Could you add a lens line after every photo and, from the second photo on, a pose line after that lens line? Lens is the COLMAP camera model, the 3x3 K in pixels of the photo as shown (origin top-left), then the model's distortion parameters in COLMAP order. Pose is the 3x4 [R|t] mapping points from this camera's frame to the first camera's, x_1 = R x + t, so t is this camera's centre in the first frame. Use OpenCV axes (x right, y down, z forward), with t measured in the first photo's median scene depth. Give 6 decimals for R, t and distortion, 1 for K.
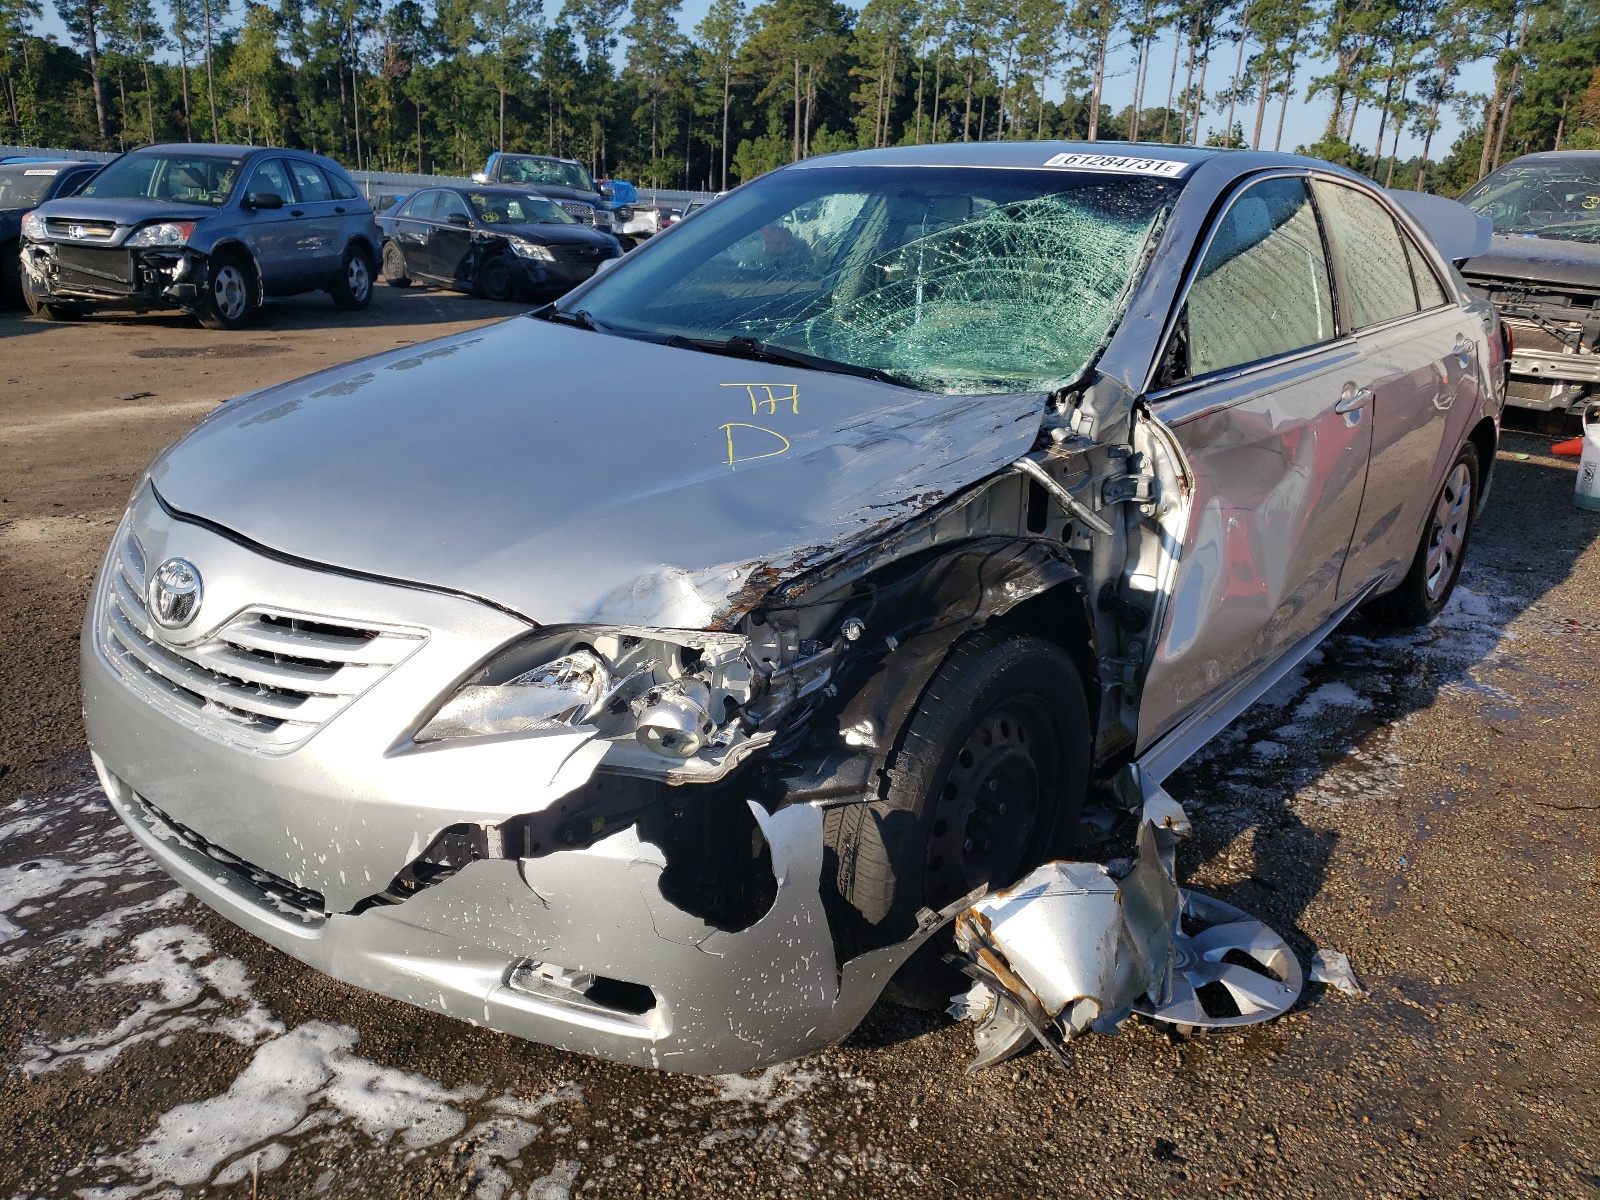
lens RADIAL K [[1219.9, 0, 806.7], [0, 1219.9, 616.2], [0, 0, 1]] dist [0.057617, -0.026765]
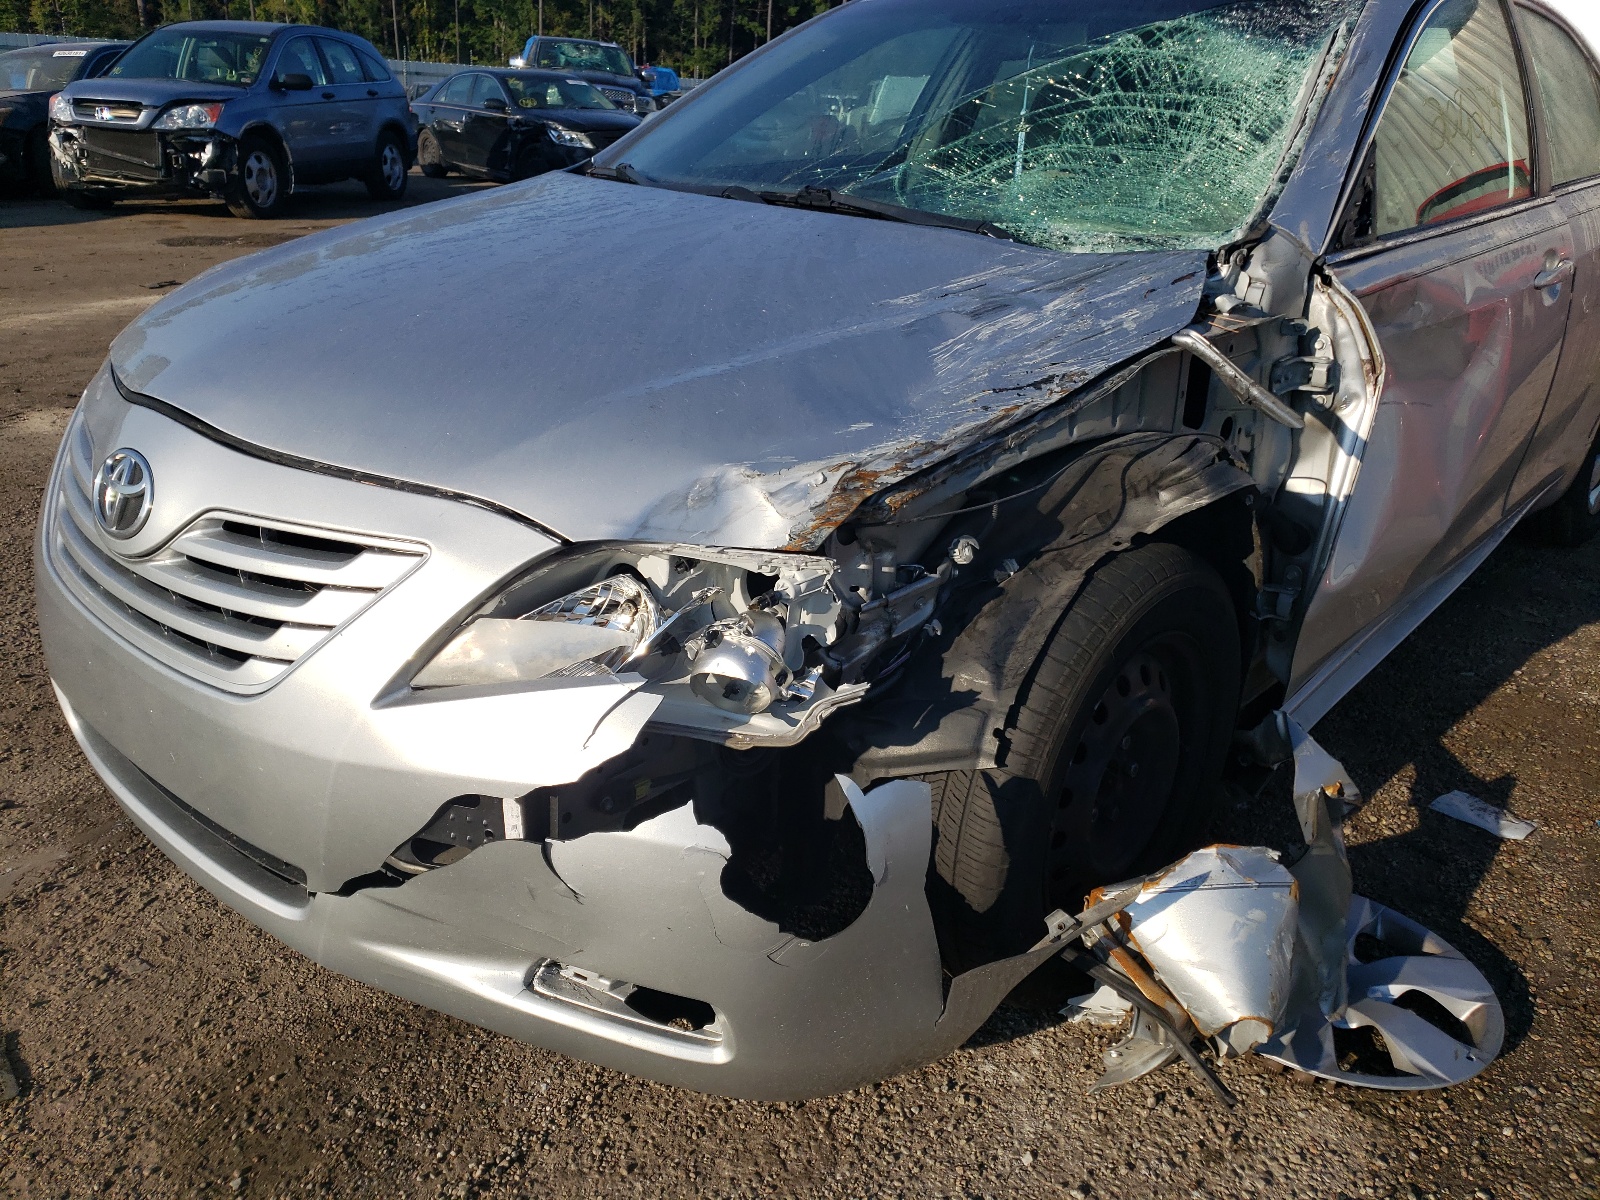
lens RADIAL K [[1219.9, 0, 789.5], [0, 1219.9, 598.0], [0, 0, 1]] dist [0.057617, -0.026765]
pose [[0.998934, 0.014955, -0.043667, -0.037107], [-0.012199, 0.997958, 0.062703, -0.005700], [0.044515, -0.062104, 0.997076, 0.194137]]
